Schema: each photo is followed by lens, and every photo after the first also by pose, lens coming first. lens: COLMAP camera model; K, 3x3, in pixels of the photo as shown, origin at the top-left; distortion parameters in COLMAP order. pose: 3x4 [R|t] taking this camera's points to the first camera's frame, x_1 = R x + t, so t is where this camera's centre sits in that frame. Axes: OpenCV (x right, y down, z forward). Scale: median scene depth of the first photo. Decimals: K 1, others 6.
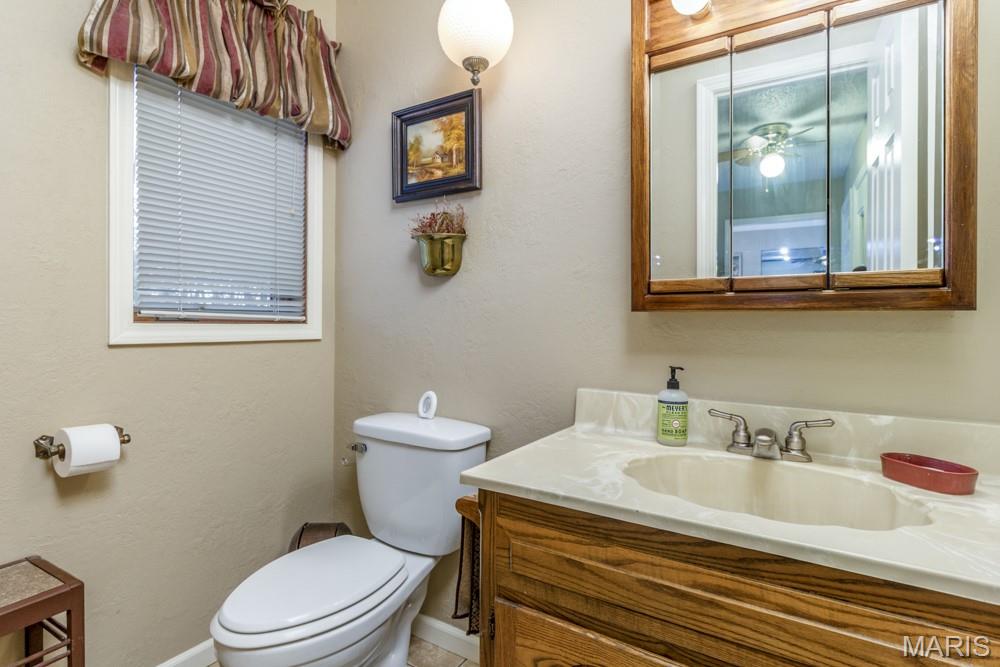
lens RADIAL K [[504.9, 0, 508.9], [0, 504.9, 321.6], [0, 0, 1]] dist [-0.000640, -0.000612]
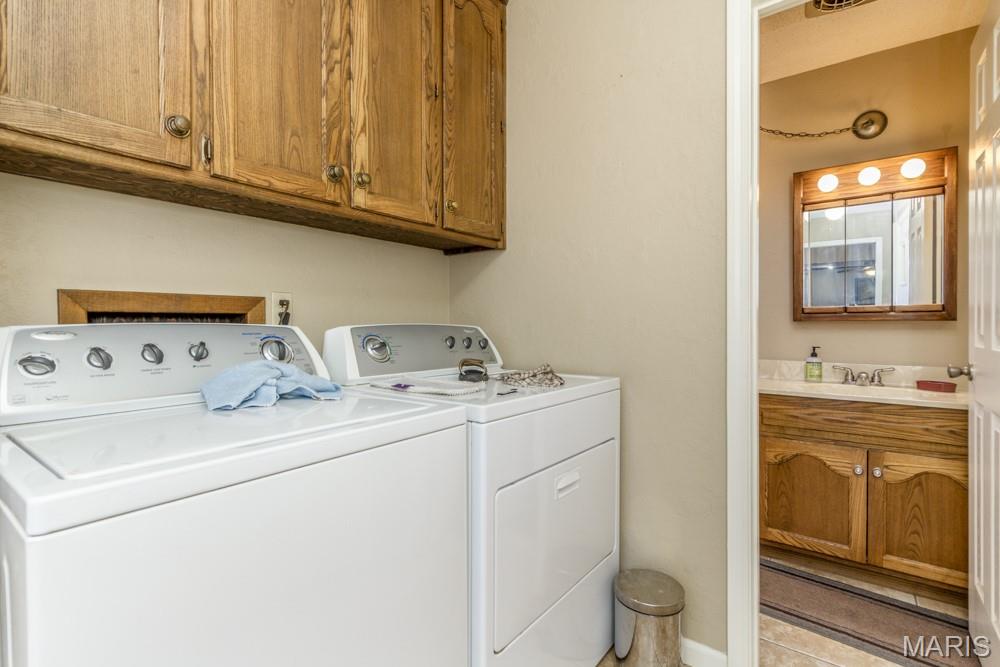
lens RADIAL K [[474.7, 0, 502.8], [0, 474.7, 328.7], [0, 0, 1]] dist [0.000957, -0.000068]
pose [[0.996269, -0.008196, -0.085916, -0.923962], [0.008938, 0.999926, 0.008255, -0.019086], [0.085842, -0.008992, 0.996268, -1.276801]]
